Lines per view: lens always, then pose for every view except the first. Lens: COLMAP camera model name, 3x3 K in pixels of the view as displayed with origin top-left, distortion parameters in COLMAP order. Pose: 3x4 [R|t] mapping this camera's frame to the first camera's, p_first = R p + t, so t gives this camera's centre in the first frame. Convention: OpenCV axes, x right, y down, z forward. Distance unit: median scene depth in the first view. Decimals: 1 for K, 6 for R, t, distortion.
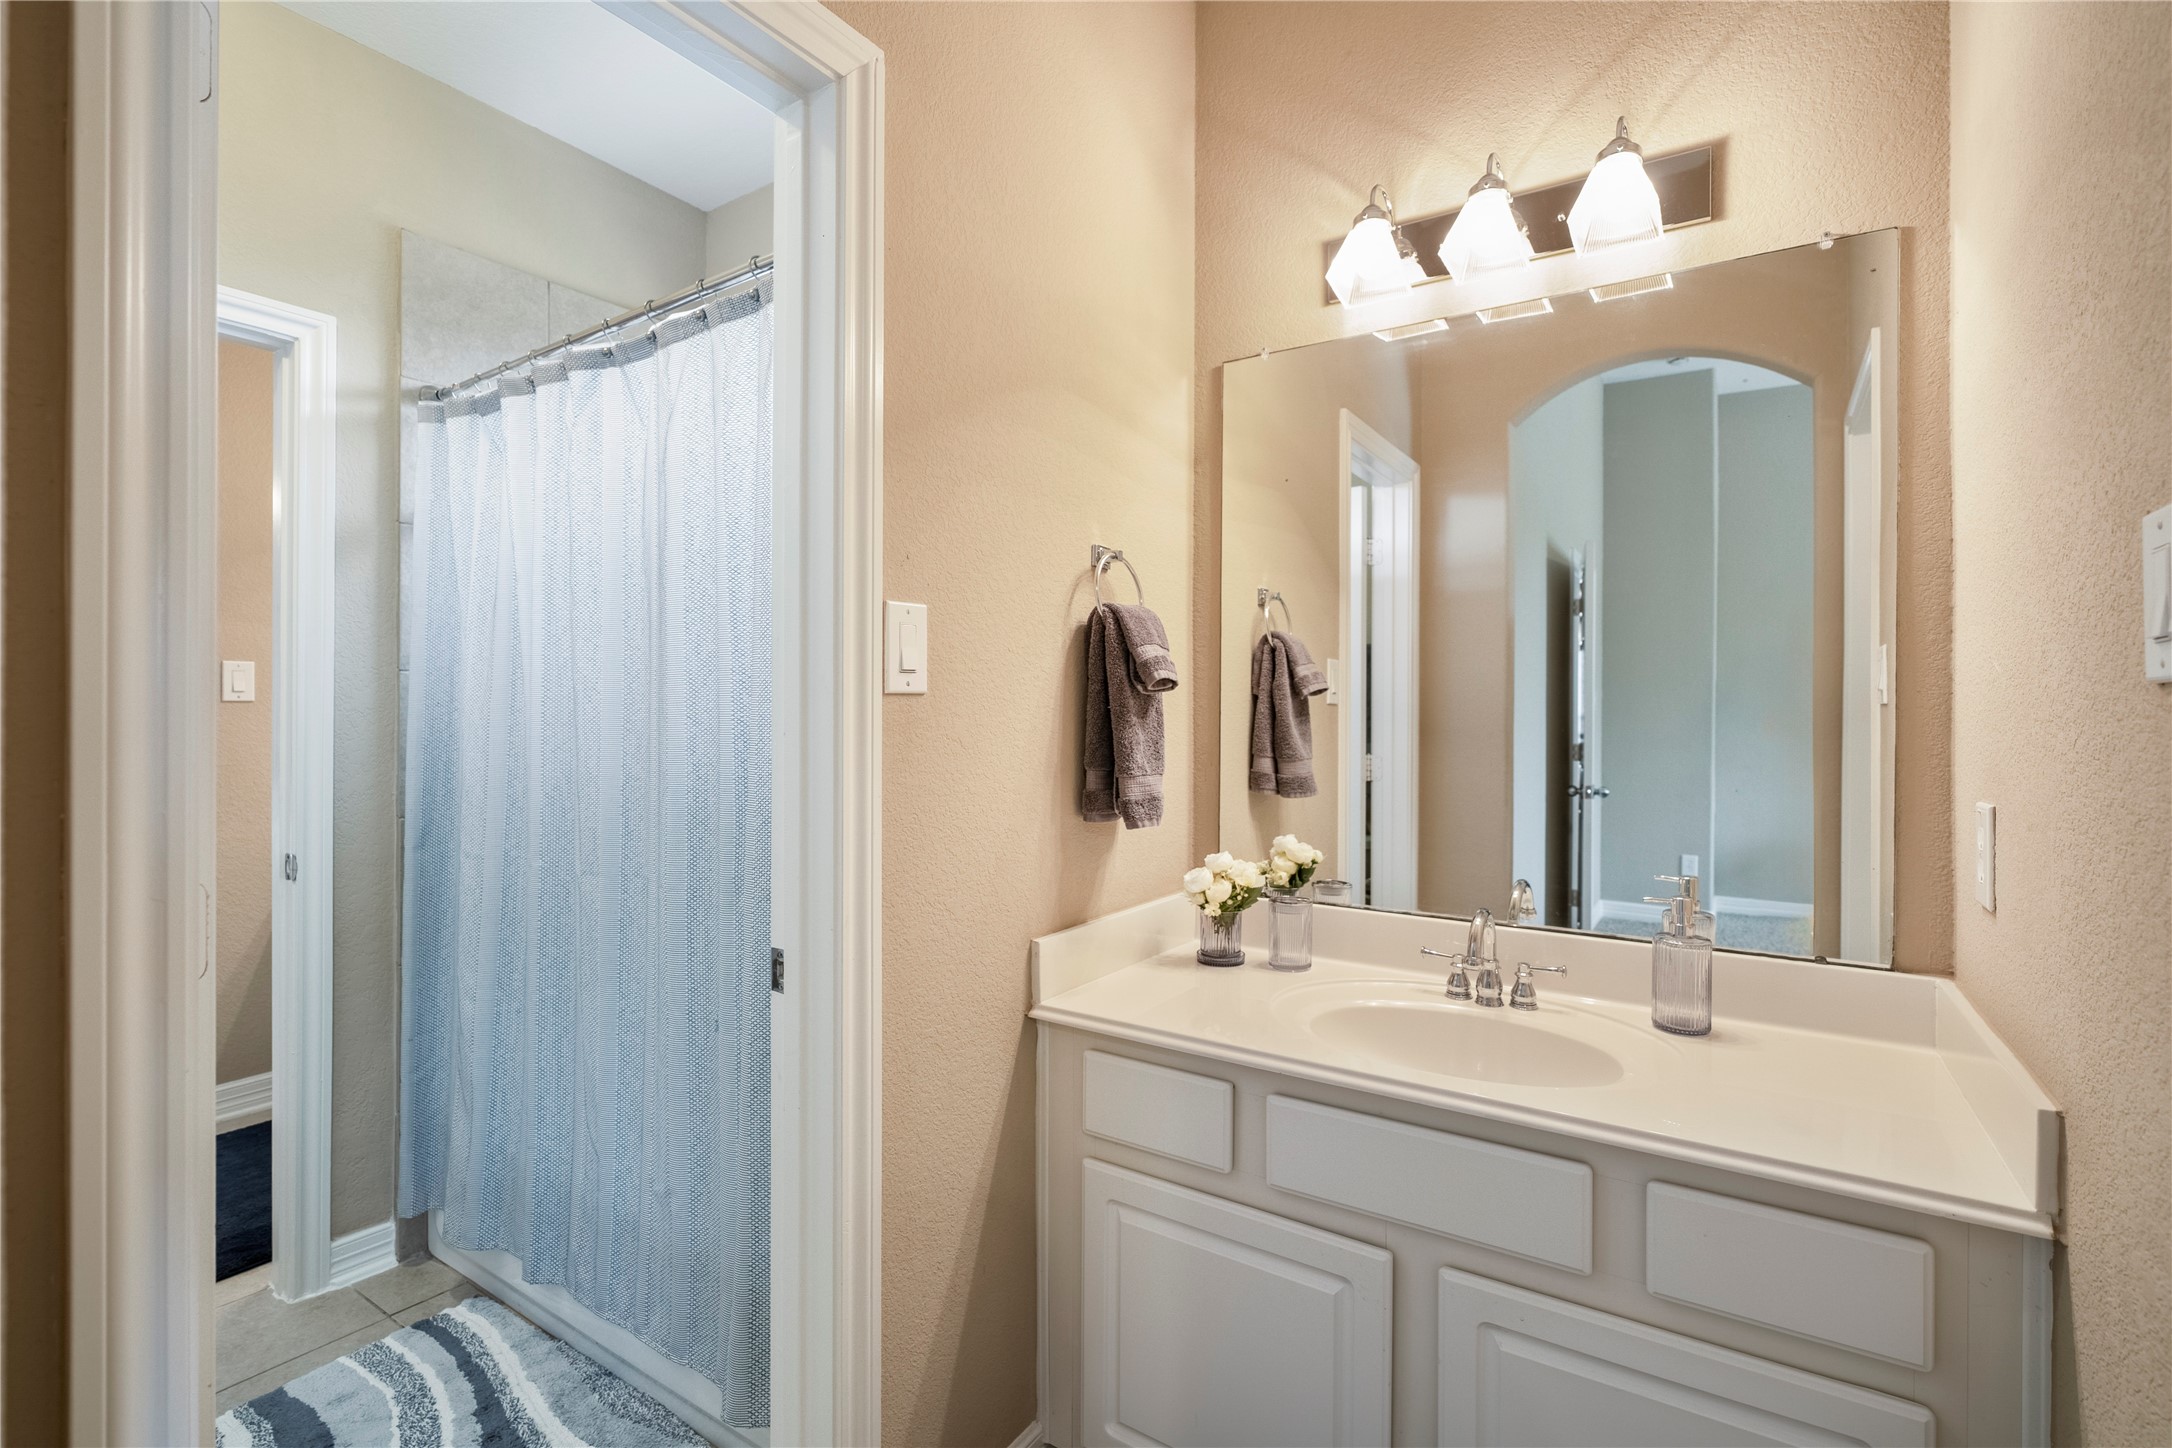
lens RADIAL K [[1004.8, 0, 1083.9], [0, 1004.8, 727.0], [0, 0, 1]] dist [-0.005777, 0.000254]
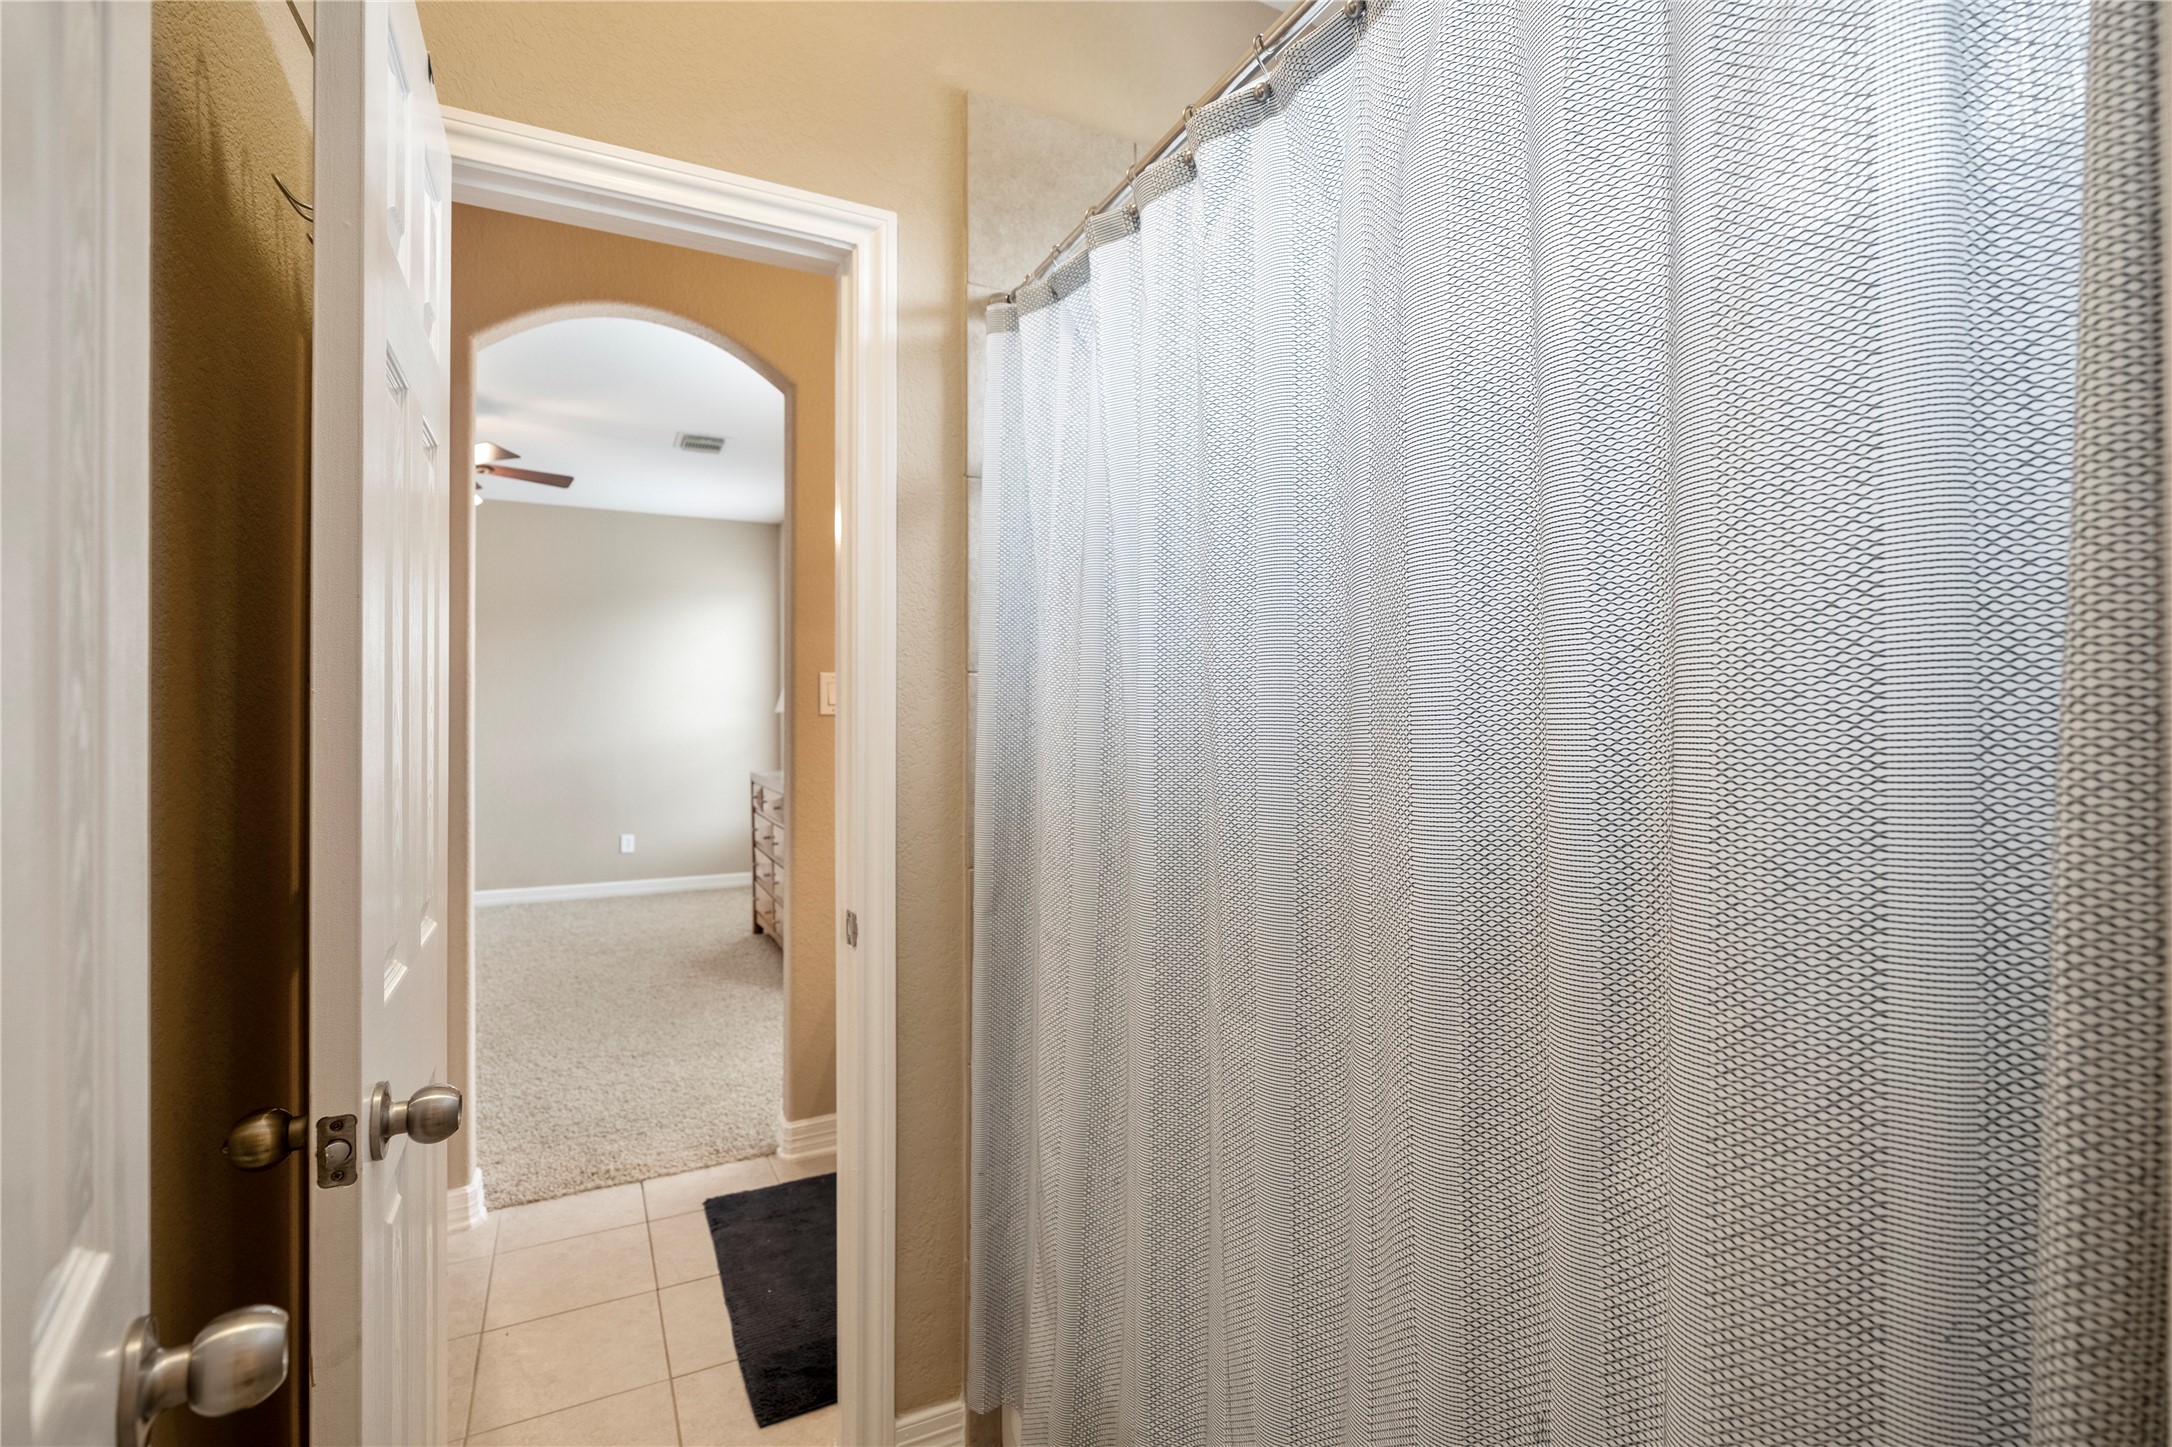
lens RADIAL K [[1004.8, 0, 1083.9], [0, 1004.8, 726.5], [0, 0, 1]] dist [-0.005777, 0.000254]
pose [[0.877745, -0.006748, -0.479080, -0.257865], [0.004455, 0.999973, -0.005923, -0.011476], [0.479107, 0.003064, 0.877751, 0.399085]]
